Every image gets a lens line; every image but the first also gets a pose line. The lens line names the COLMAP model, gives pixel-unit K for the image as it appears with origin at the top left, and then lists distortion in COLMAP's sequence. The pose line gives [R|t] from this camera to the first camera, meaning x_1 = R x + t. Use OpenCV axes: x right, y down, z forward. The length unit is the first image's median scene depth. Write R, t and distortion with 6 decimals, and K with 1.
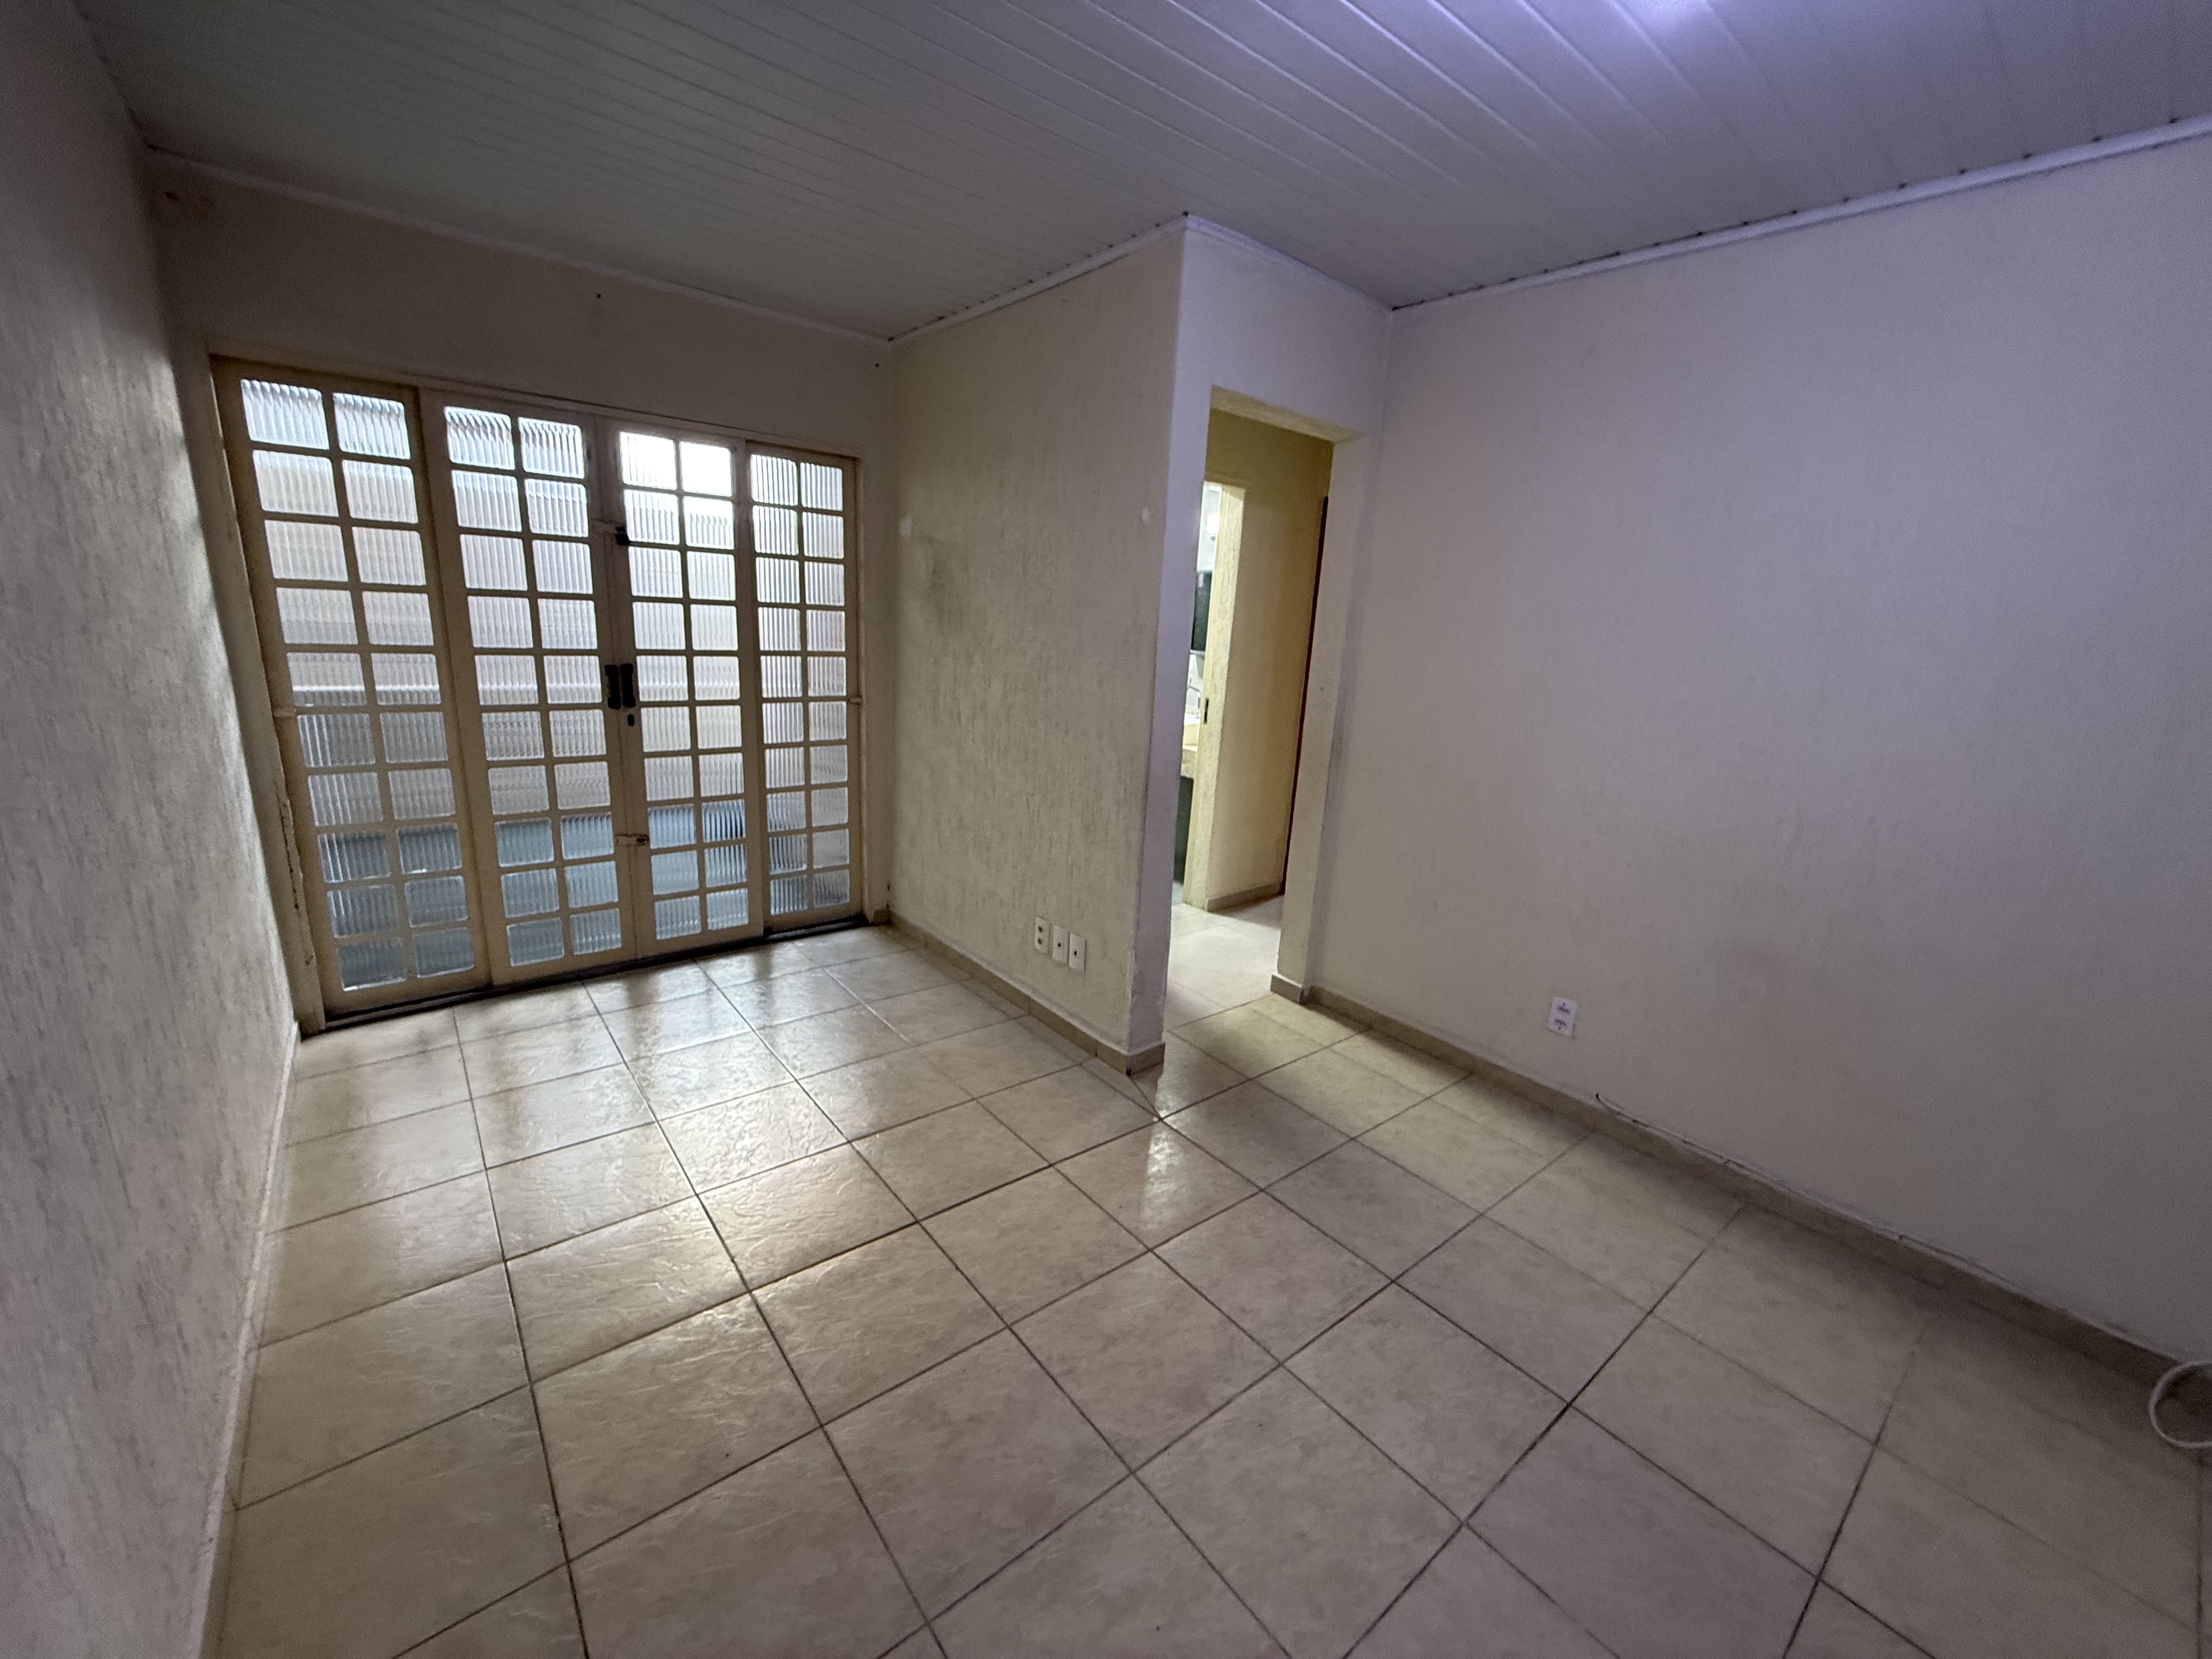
lens RADIAL K [[886.0, 0, 1104.4], [0, 886.0, 830.9], [0, 0, 1]] dist [0.000848, 0.000566]
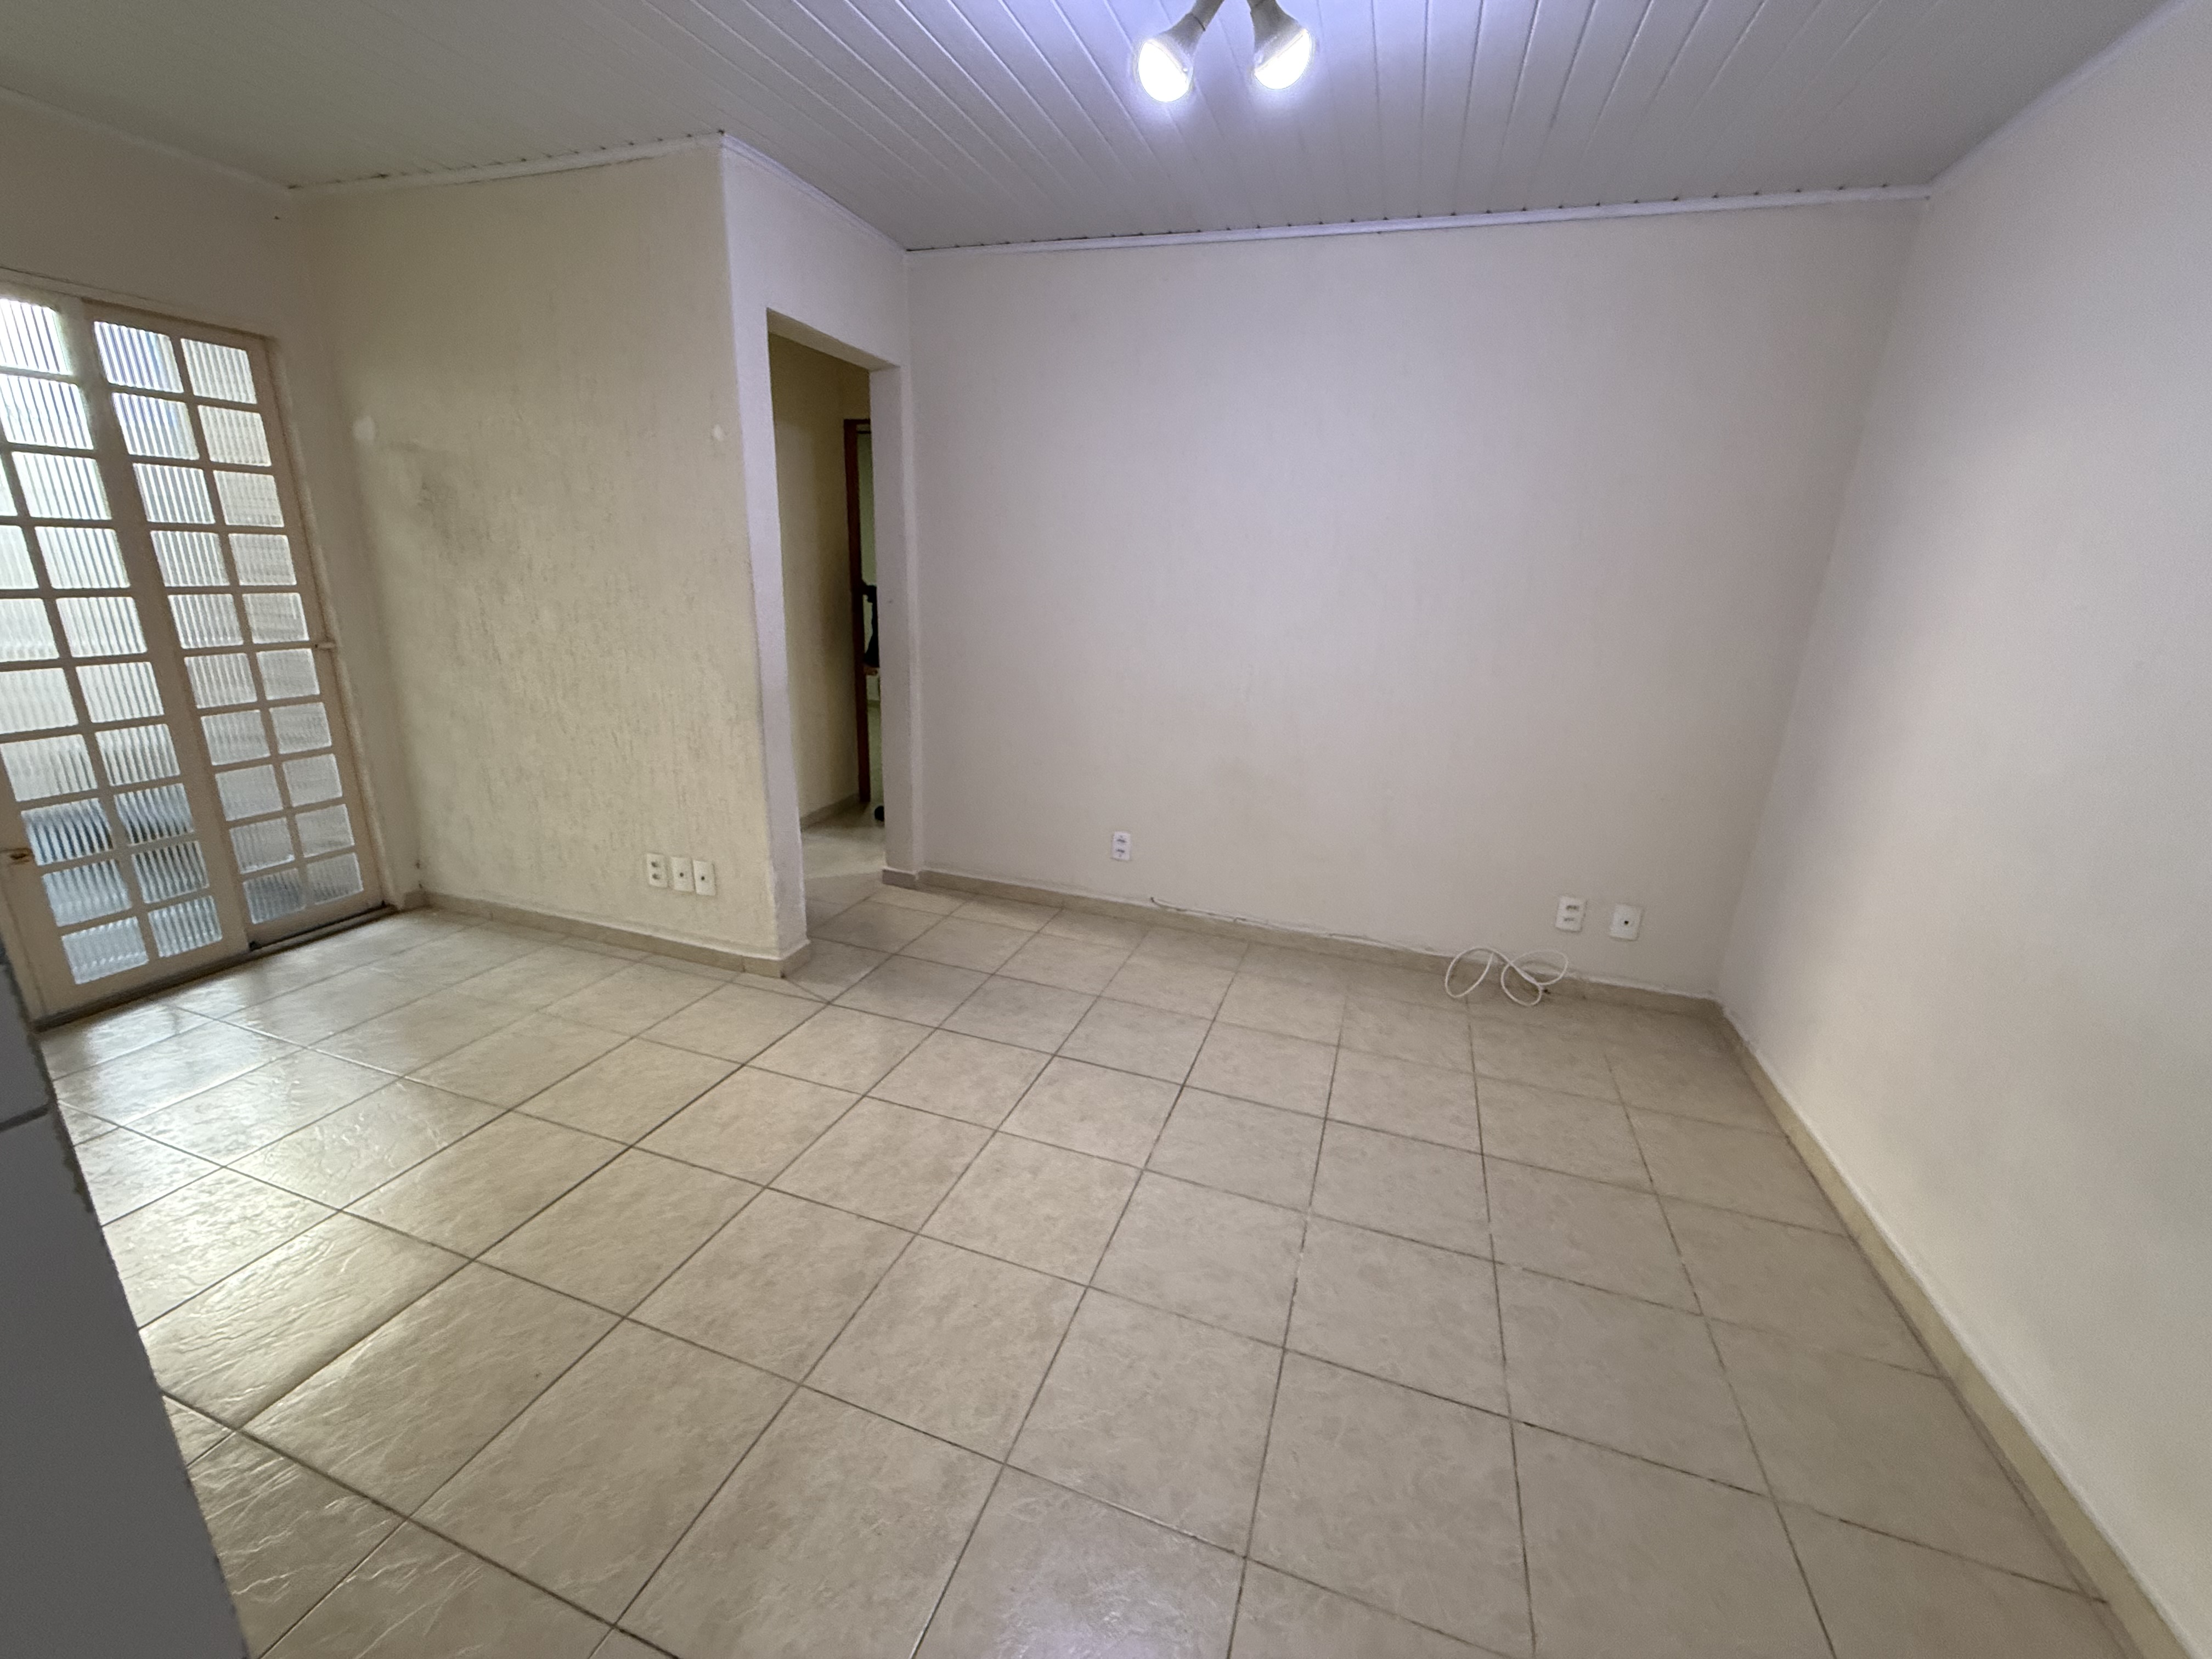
lens RADIAL K [[886.0, 0, 1102.2], [0, 886.0, 831.2], [0, 0, 1]] dist [0.000848, 0.000566]
pose [[0.850100, -0.175955, 0.496357, -0.144797], [0.135880, 0.983903, 0.116068, 0.031495], [-0.508789, -0.031224, 0.860325, -0.102323]]
